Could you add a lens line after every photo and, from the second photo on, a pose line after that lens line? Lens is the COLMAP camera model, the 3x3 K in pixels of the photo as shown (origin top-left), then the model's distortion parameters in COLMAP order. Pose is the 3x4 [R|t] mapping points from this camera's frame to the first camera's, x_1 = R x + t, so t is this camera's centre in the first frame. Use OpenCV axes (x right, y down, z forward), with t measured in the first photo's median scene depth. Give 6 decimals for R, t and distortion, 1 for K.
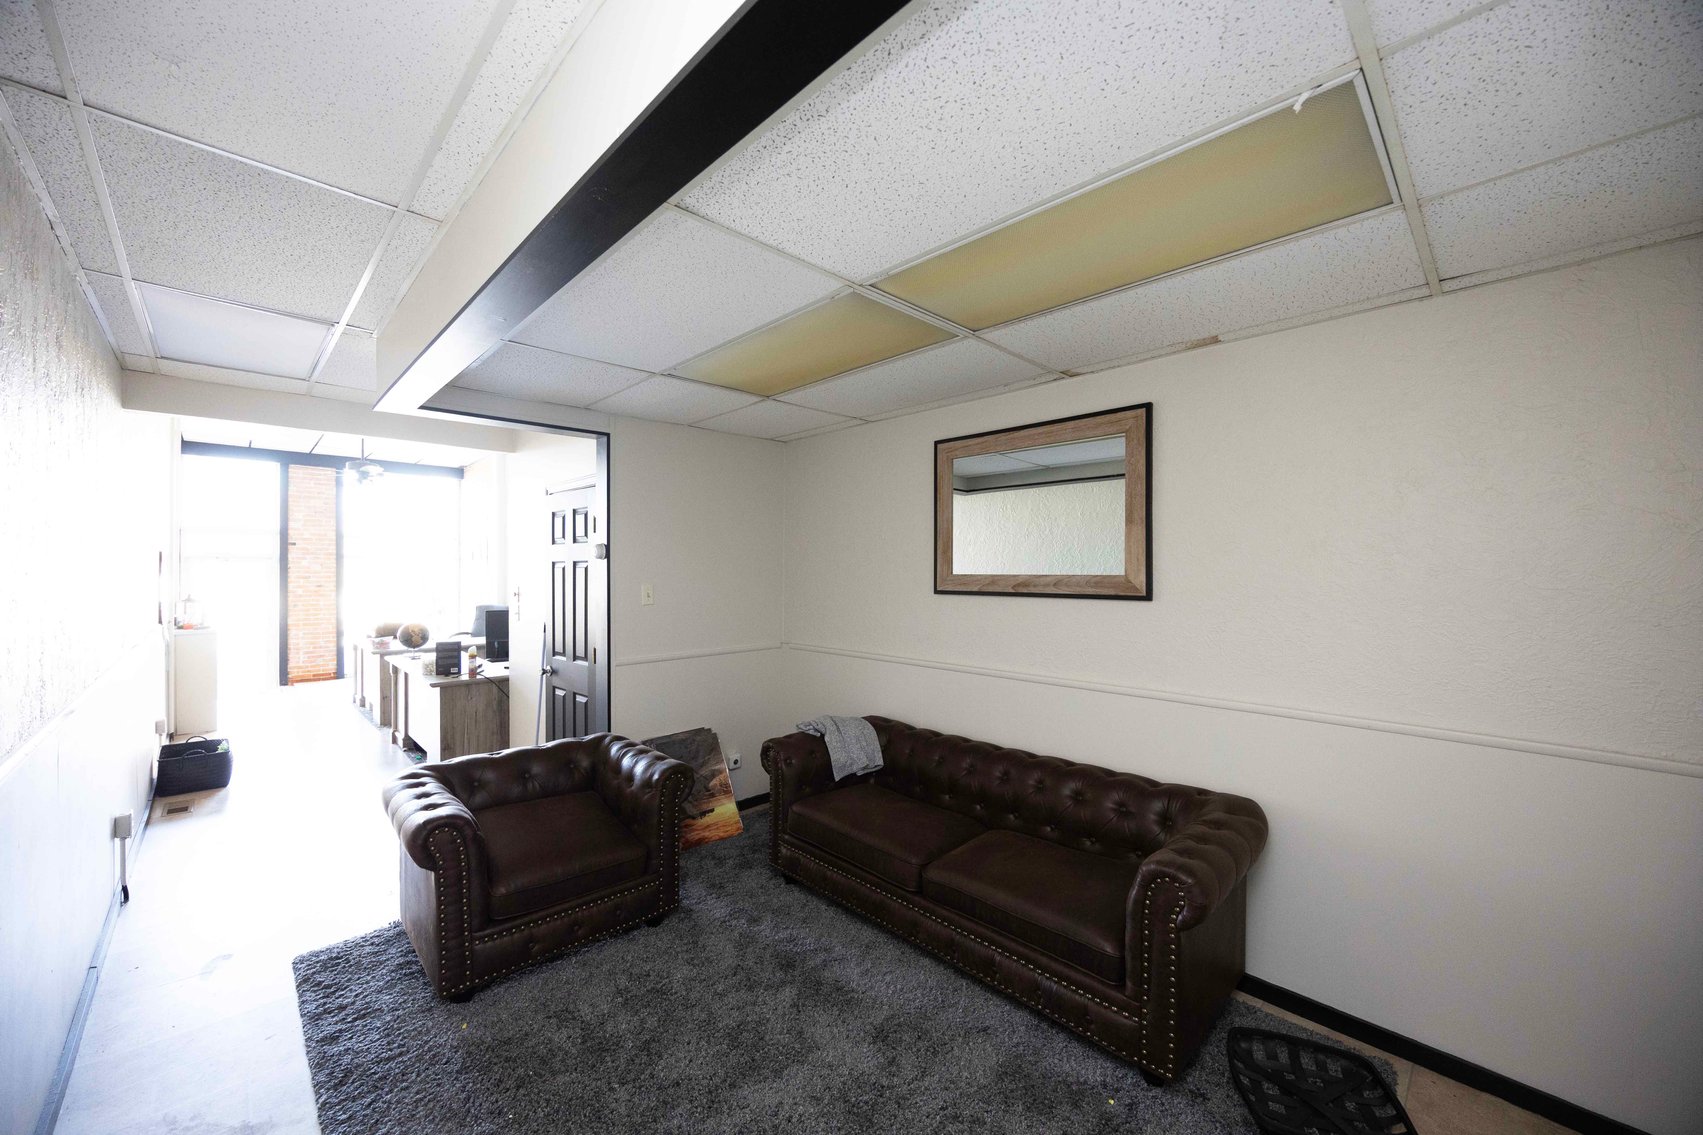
lens RADIAL K [[644.4, 0, 851.4], [0, 644.4, 571.2], [0, 0, 1]] dist [-0.002712, -0.000073]
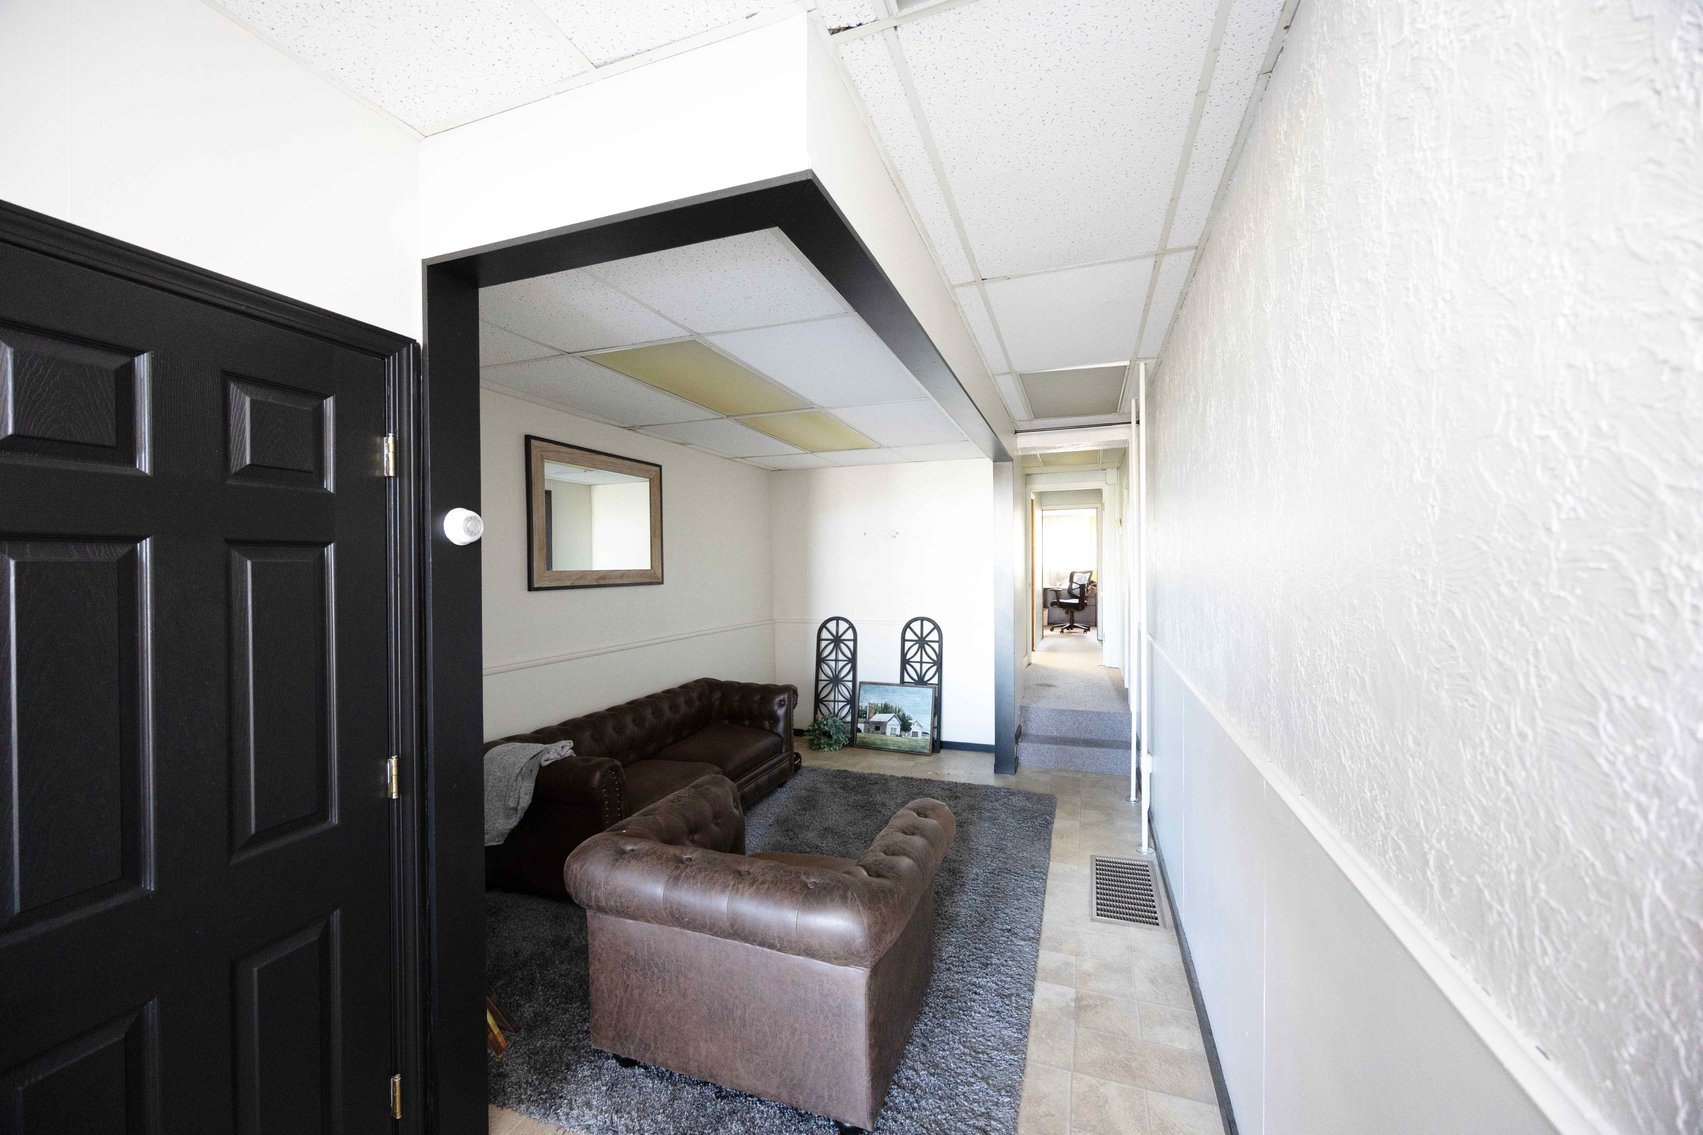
lens RADIAL K [[644.4, 0, 851.4], [0, 644.4, 571.2], [0, 0, 1]] dist [-0.002712, -0.000073]
pose [[-0.432522, -0.009644, 0.901572, -1.185791], [0.008130, 0.999860, 0.014595, -0.007239], [-0.901587, 0.013642, -0.432384, 1.212117]]
